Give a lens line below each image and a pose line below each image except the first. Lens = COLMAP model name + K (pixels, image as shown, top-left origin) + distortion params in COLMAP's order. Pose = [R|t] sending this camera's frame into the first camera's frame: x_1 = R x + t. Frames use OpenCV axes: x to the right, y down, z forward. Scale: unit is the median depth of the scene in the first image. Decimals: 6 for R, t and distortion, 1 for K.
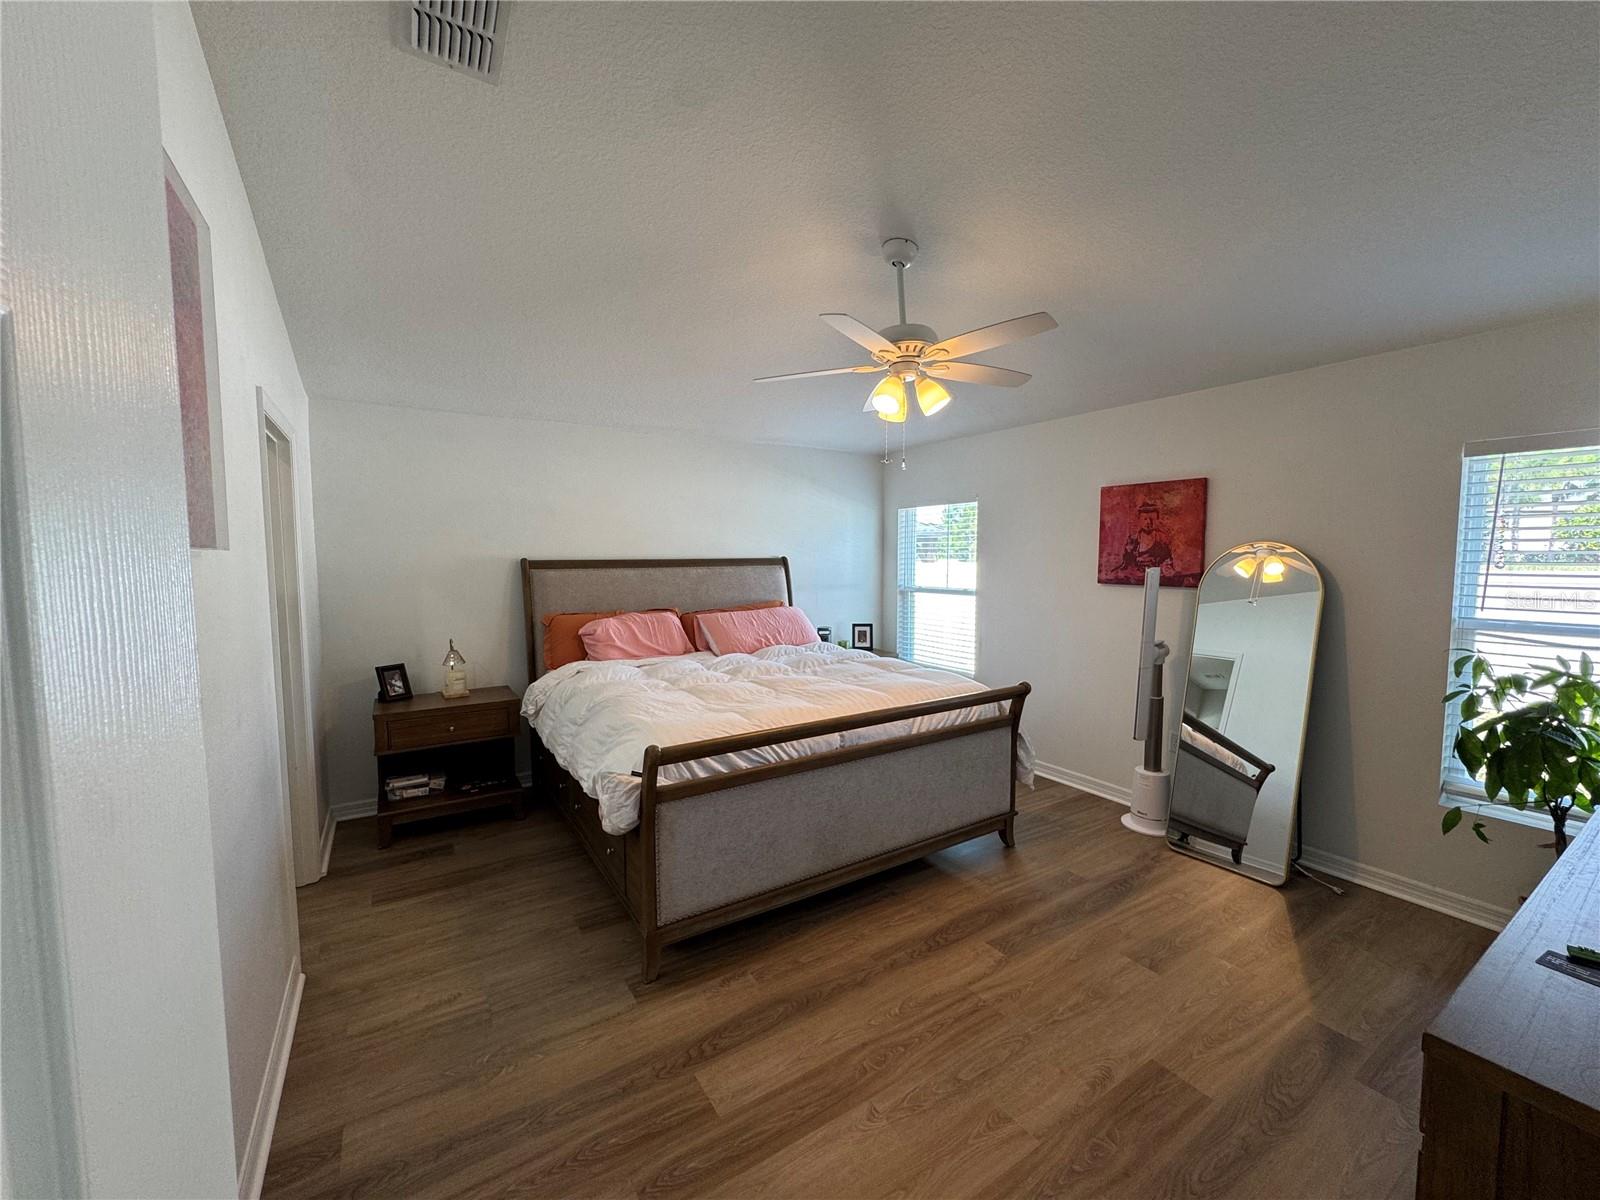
lens RADIAL K [[637.3, 0, 800.6], [0, 637.3, 604.1], [0, 0, 1]] dist [-0.002587, -0.000427]
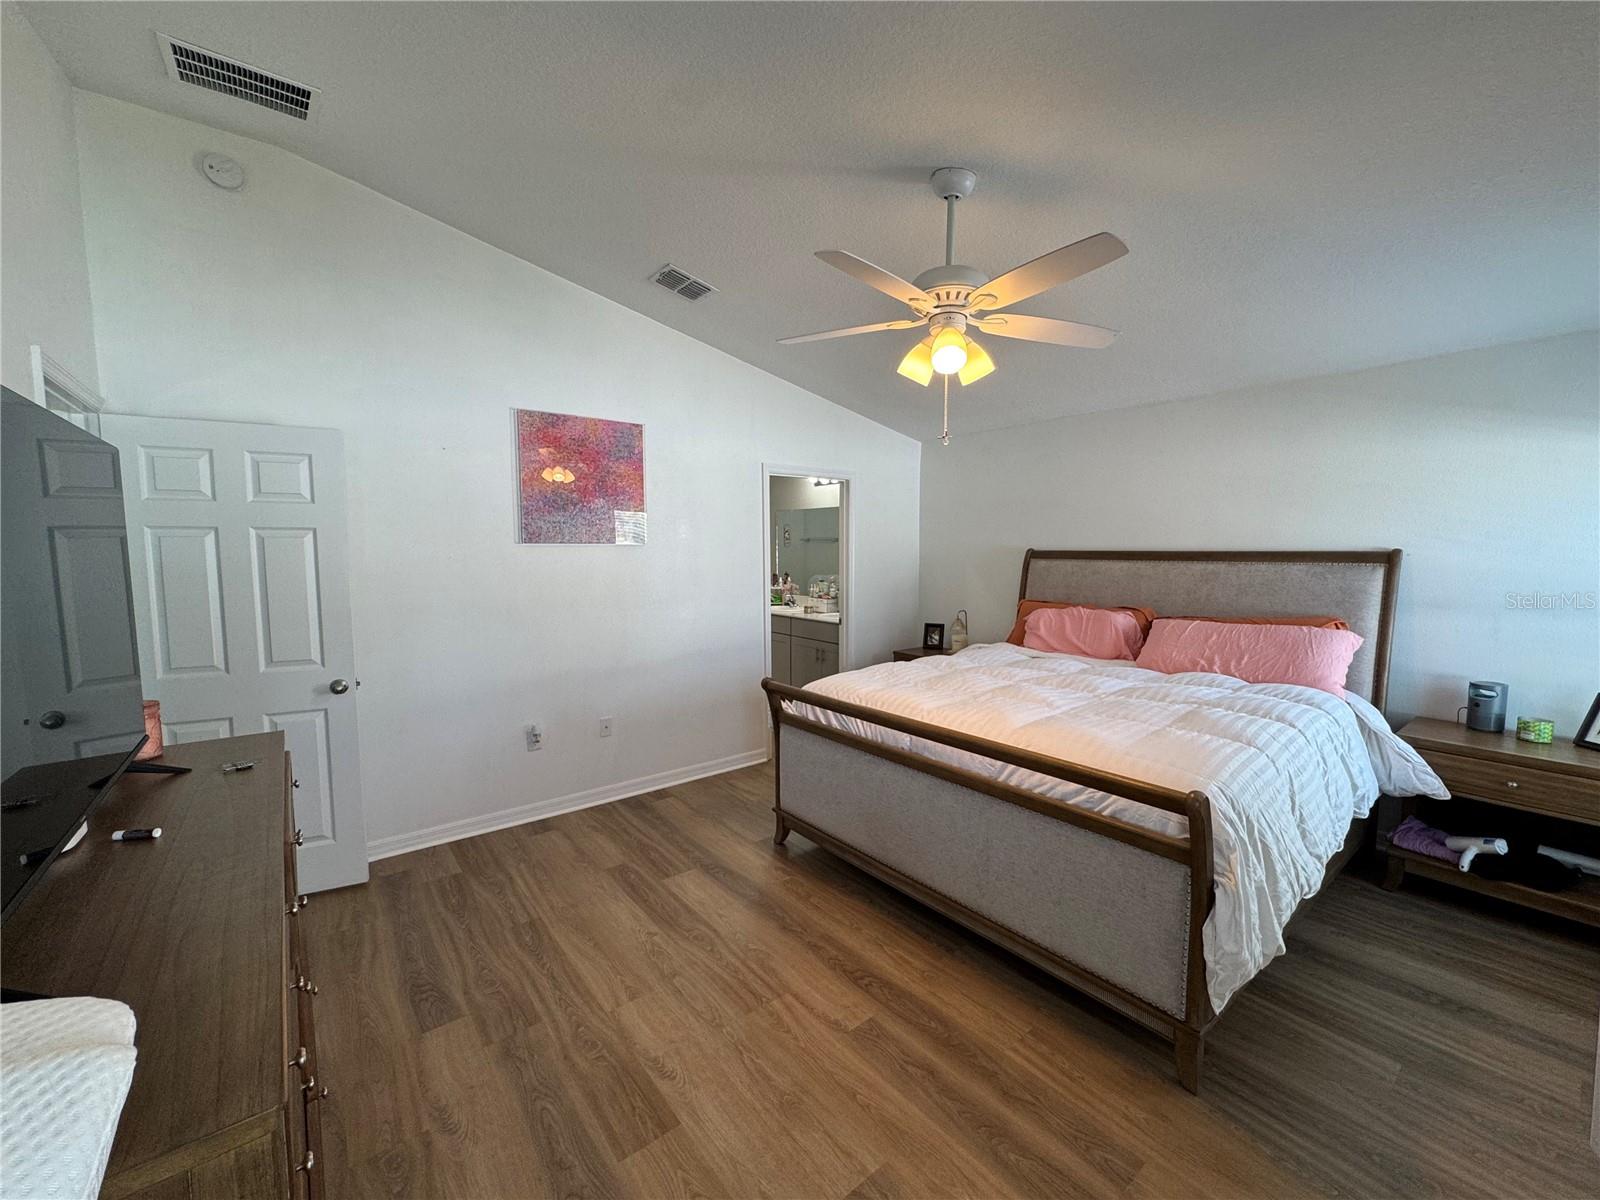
lens RADIAL K [[637.3, 0, 797.5], [0, 637.3, 601.3], [0, 0, 1]] dist [-0.002587, -0.000427]
pose [[0.107698, 0.089134, -0.990180, 1.065389], [-0.076306, 0.993776, 0.081158, -0.067005], [0.991251, 0.066817, 0.113829, 0.781878]]
